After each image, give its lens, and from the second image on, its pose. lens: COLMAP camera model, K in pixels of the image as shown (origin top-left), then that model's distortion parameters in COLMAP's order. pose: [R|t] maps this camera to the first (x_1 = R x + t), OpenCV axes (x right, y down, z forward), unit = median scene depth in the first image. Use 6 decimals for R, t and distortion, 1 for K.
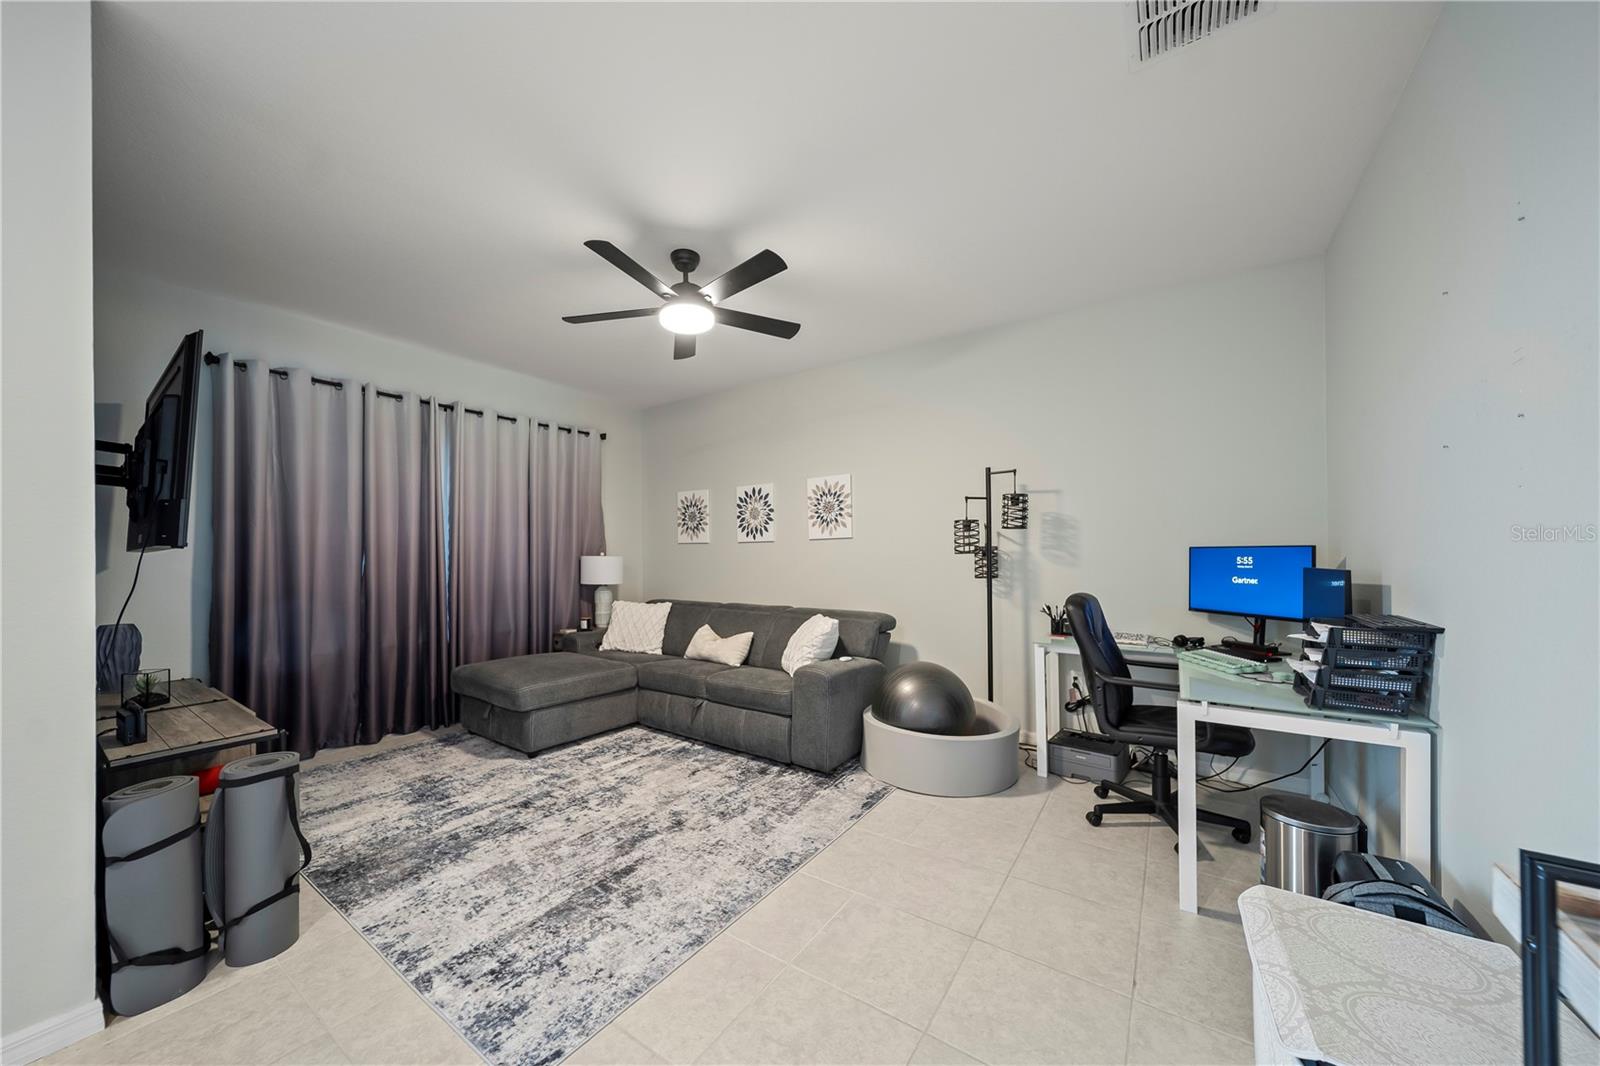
lens RADIAL K [[570.4, 0, 801.7], [0, 570.4, 554.2], [0, 0, 1]] dist [0.004330, -0.000109]
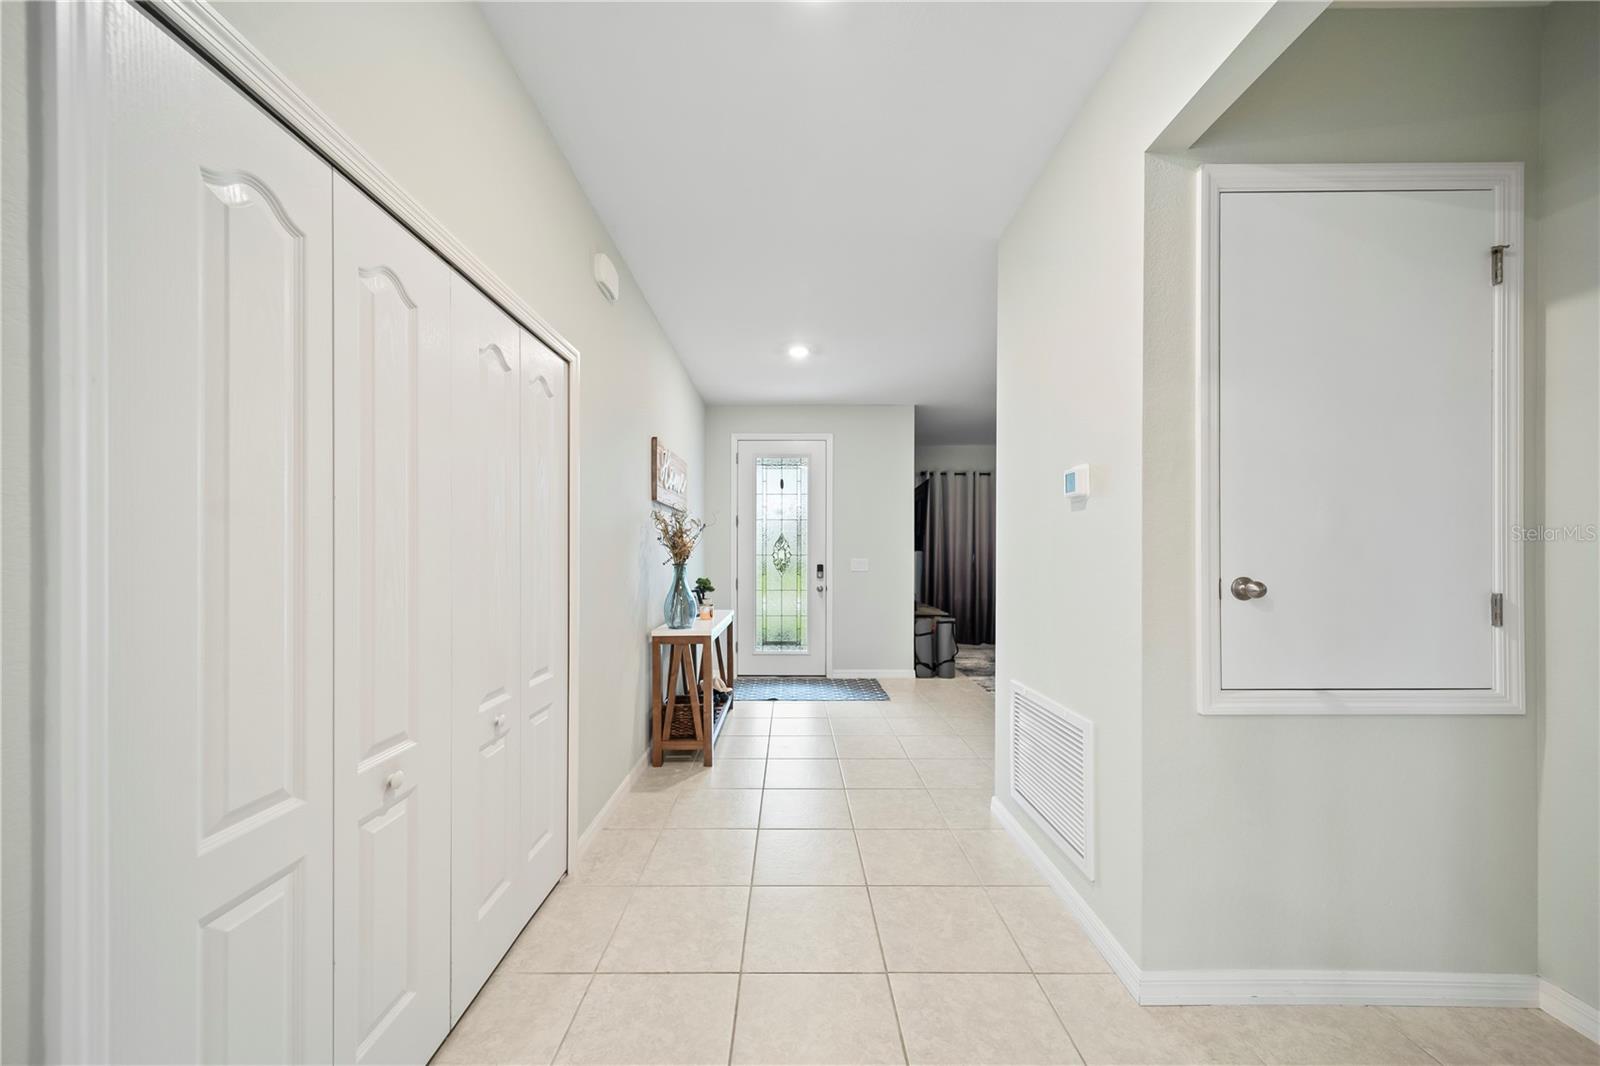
lens RADIAL K [[663.9, 0, 779.1], [0, 663.9, 558.1], [0, 0, 1]] dist [0.001147, 0.000055]
pose [[0.585969, 0.010765, -0.810262, 0.990639], [-0.001891, 0.999927, 0.011917, -0.012534], [0.810331, -0.005451, 0.585947, -1.261640]]
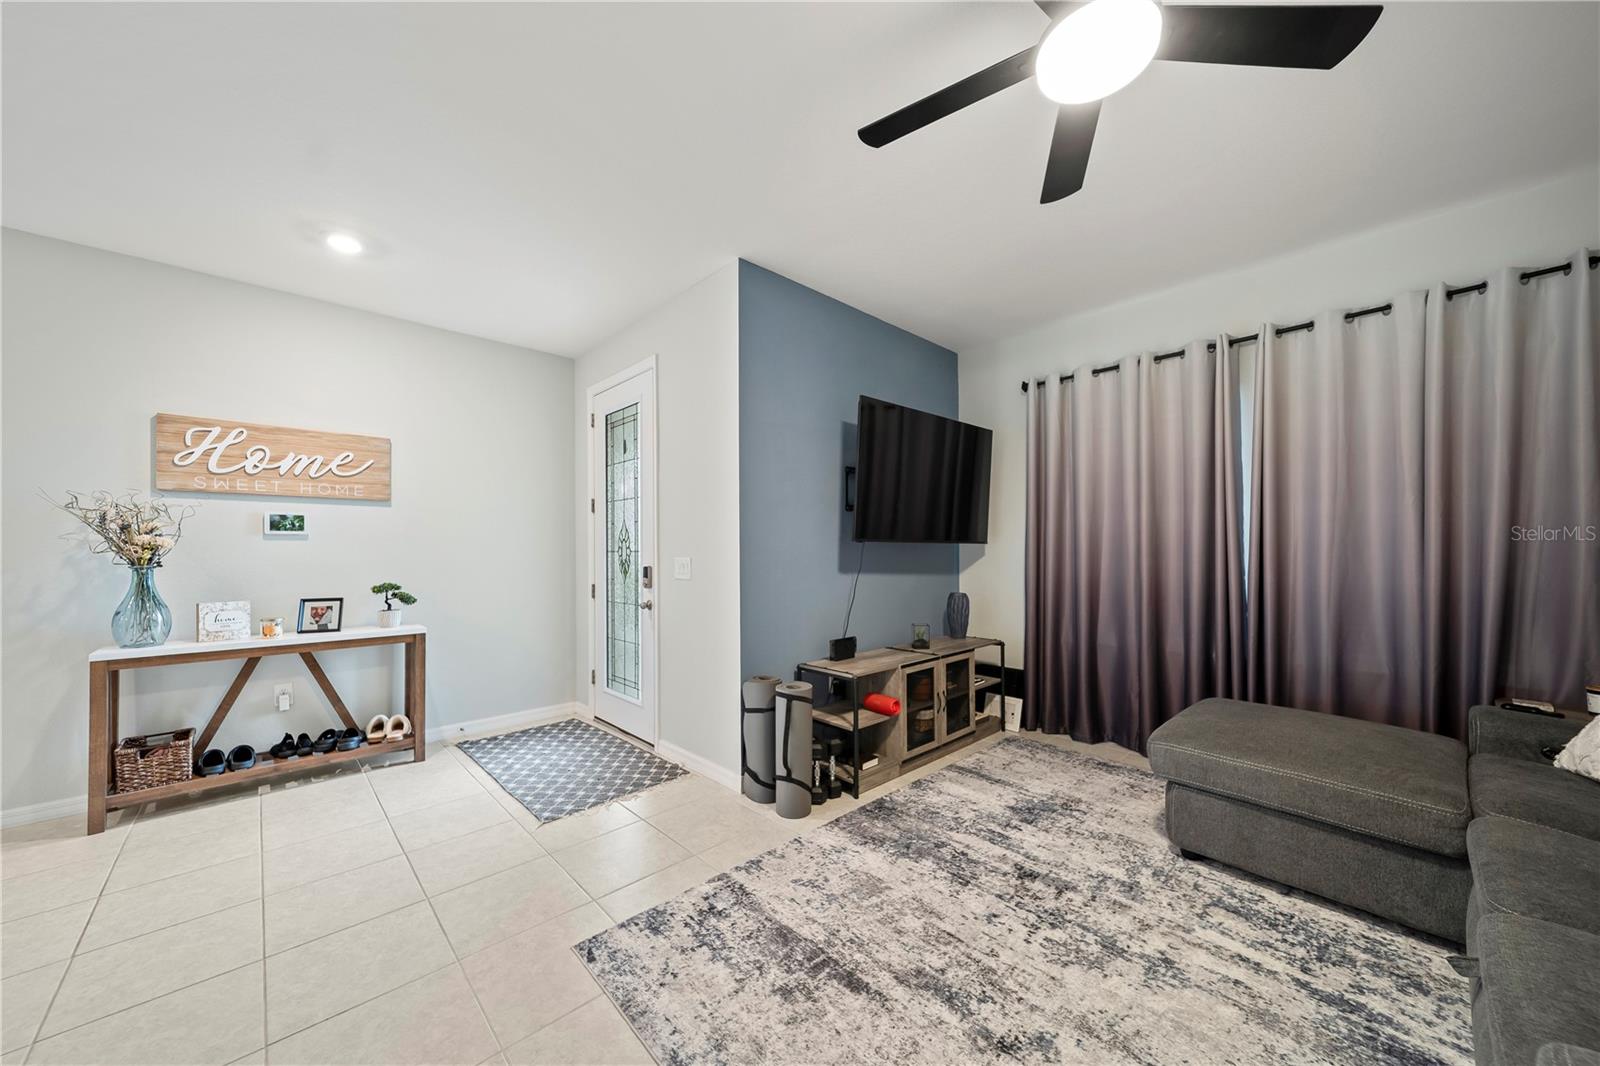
lens RADIAL K [[589.8, 0, 797.2], [0, 589.8, 549.7], [0, 0, 1]] dist [0.005836, -0.000117]
pose [[-0.251001, 0.008483, -0.967950, 0.355408], [0.009936, 0.999931, 0.006187, -0.003220], [0.967936, -0.008065, -0.251068, 0.914057]]
